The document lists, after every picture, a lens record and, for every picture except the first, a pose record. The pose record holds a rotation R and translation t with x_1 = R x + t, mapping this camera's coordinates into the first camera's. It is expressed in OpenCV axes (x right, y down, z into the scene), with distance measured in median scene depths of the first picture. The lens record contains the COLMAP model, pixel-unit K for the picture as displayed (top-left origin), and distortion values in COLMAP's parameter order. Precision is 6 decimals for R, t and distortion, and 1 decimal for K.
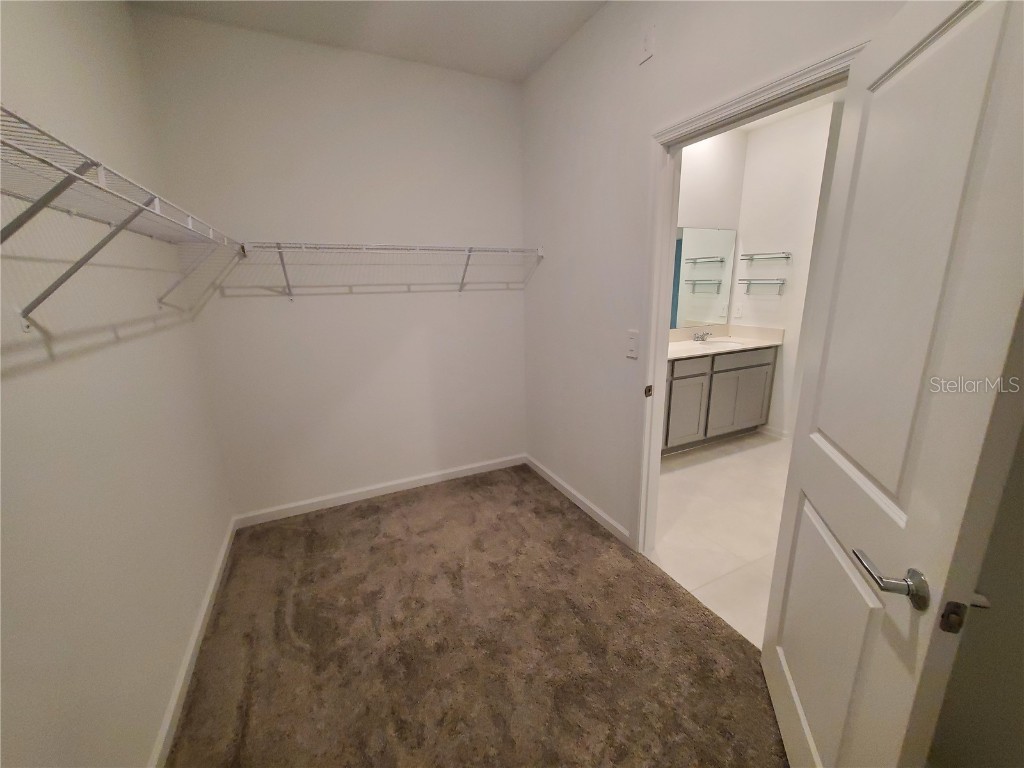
lens RADIAL K [[406.5, 0, 516.4], [0, 406.5, 378.9], [0, 0, 1]] dist [-0.000214, -0.000442]
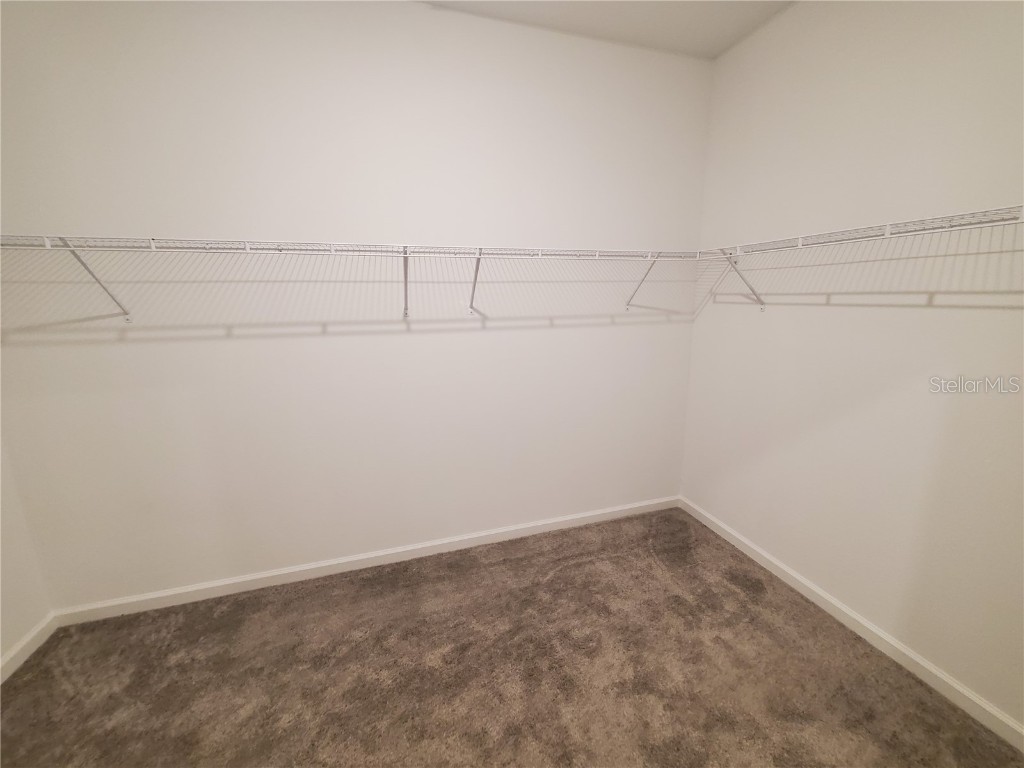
lens RADIAL K [[406.5, 0, 516.4], [0, 406.5, 378.9], [0, 0, 1]] dist [-0.000214, -0.000442]
pose [[-0.147072, 0.218926, -0.964594, 0.436991], [-0.215897, 0.944579, 0.247301, -0.165983], [0.965276, 0.244624, -0.091656, 0.649449]]
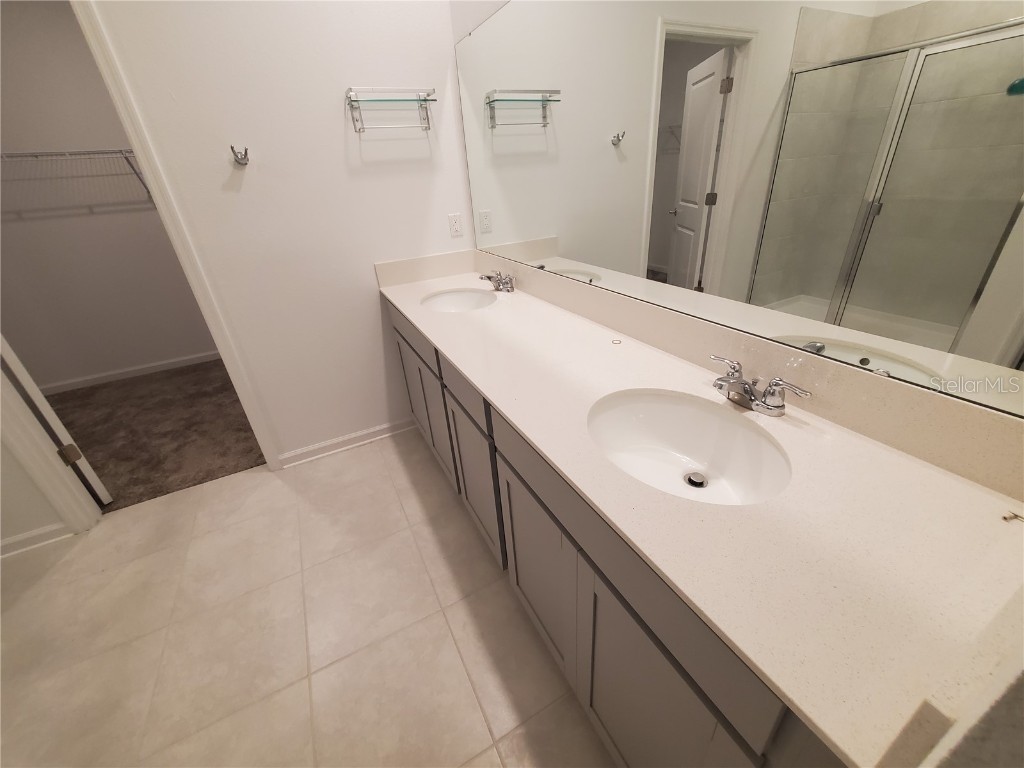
lens RADIAL K [[406.5, 0, 516.4], [0, 406.5, 378.9], [0, 0, 1]] dist [-0.000214, -0.000442]
pose [[0.037920, 0.473006, -0.880243, 1.128095], [-0.172054, 0.870812, 0.460526, -0.336094], [0.984357, 0.133986, 0.114404, 1.452537]]
